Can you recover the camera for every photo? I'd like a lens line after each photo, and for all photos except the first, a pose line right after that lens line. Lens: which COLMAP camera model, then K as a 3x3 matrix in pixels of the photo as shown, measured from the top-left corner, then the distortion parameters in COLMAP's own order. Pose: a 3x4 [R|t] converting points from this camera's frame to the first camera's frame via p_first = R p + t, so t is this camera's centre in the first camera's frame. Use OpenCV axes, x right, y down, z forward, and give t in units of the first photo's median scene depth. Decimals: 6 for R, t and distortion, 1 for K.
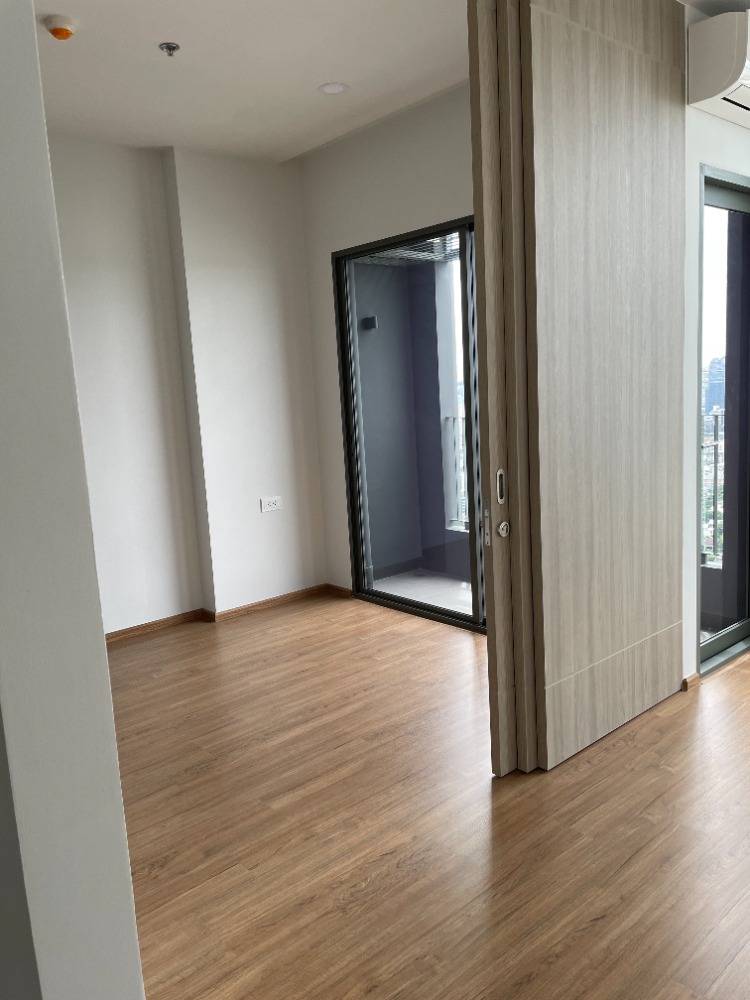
lens RADIAL K [[753.0, 0, 368.9], [0, 753.0, 495.4], [0, 0, 1]] dist [0.086725, -0.113006]
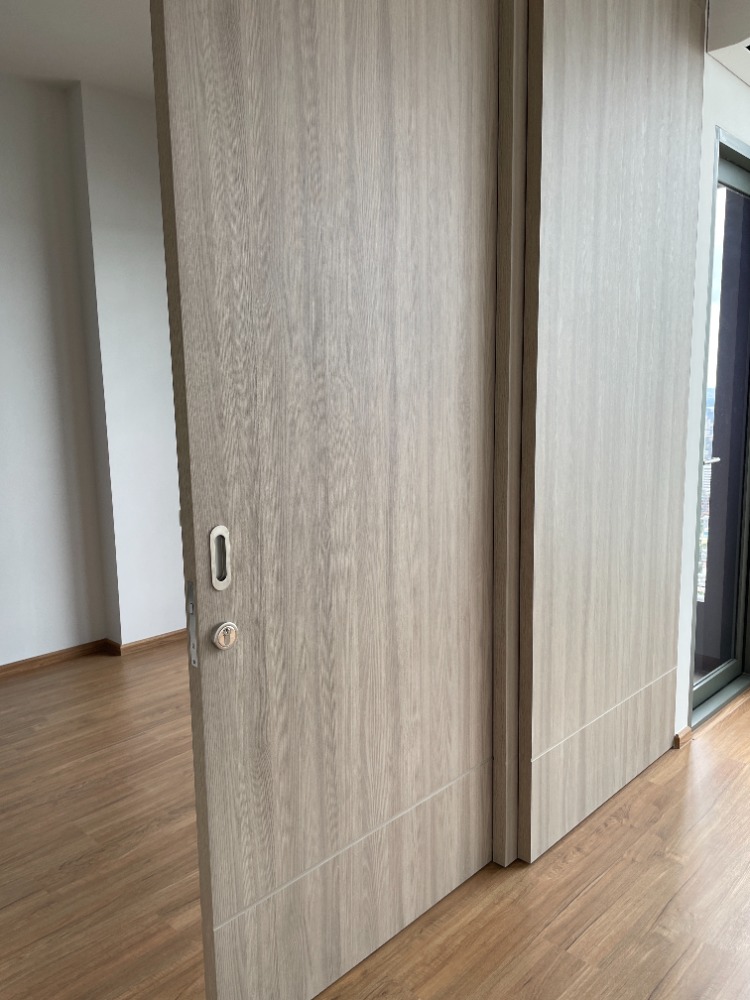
lens RADIAL K [[753.0, 0, 373.9], [0, 753.0, 509.7], [0, 0, 1]] dist [0.086725, -0.113006]
pose [[0.995321, 0.025356, 0.093238, -0.010278], [-0.025570, 0.999672, 0.001105, -0.003459], [-0.093180, -0.003484, 0.995643, 0.213696]]
